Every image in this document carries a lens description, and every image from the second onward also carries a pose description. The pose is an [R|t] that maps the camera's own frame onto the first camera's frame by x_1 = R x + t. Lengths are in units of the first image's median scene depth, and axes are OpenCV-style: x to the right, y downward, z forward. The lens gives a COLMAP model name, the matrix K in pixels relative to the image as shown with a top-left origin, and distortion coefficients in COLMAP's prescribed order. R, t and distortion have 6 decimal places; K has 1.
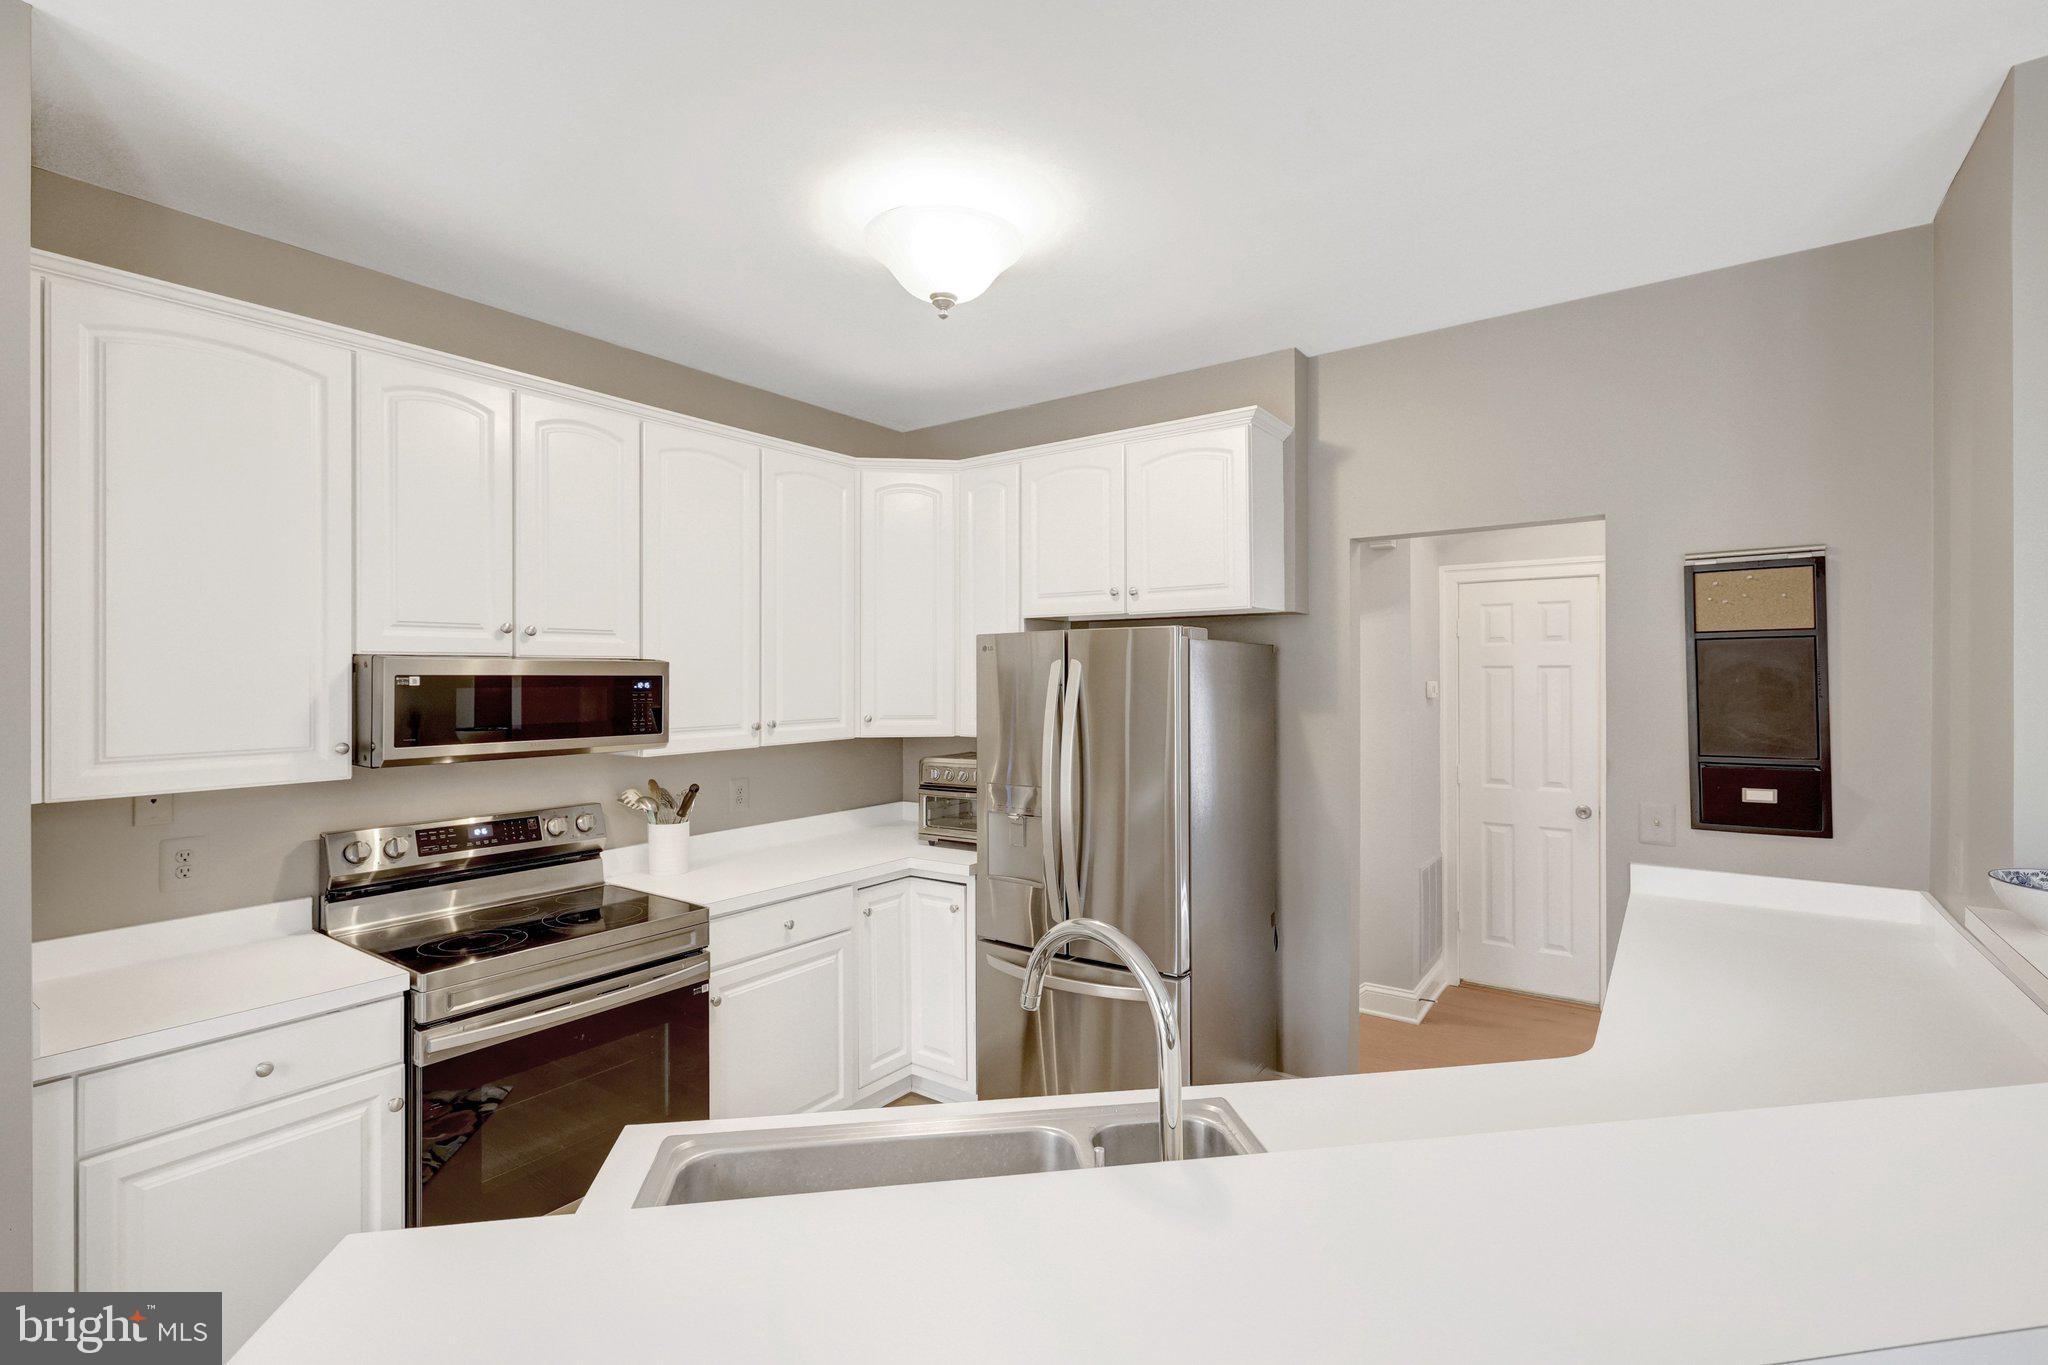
lens RADIAL K [[876.4, 0, 1023.4], [0, 876.4, 668.9], [0, 0, 1]] dist [-0.000512, 0.000054]
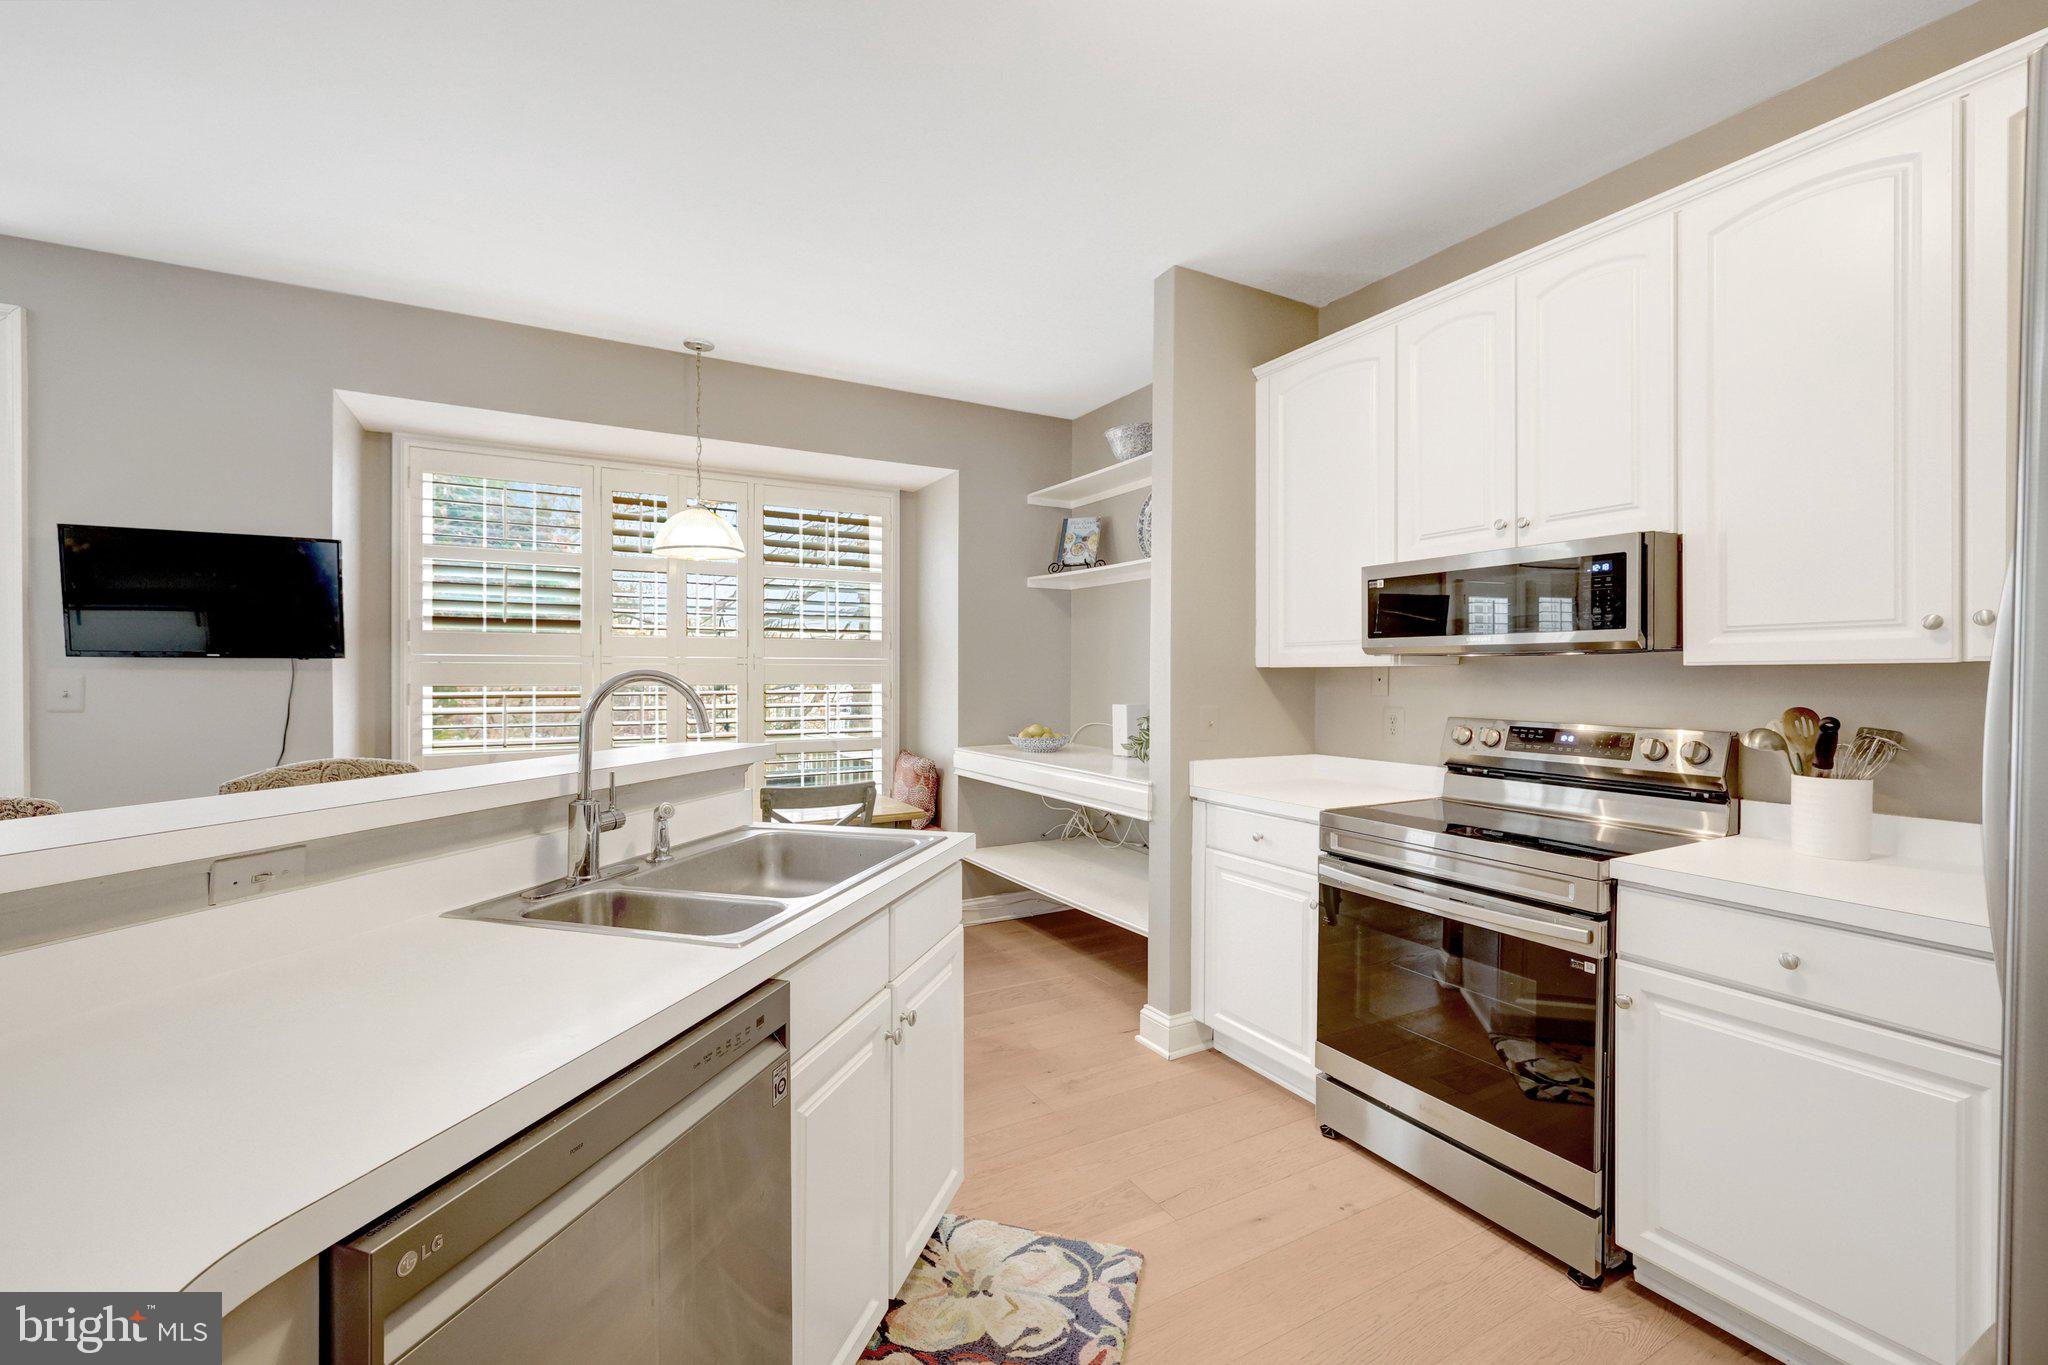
lens RADIAL K [[876.4, 0, 1023.4], [0, 876.4, 668.9], [0, 0, 1]] dist [-0.000512, 0.000054]
pose [[-0.405462, -0.001104, -0.914111, 0.591499], [0.013661, 0.999880, -0.007266, 0.129214], [0.914010, -0.015433, -0.405398, 1.005595]]
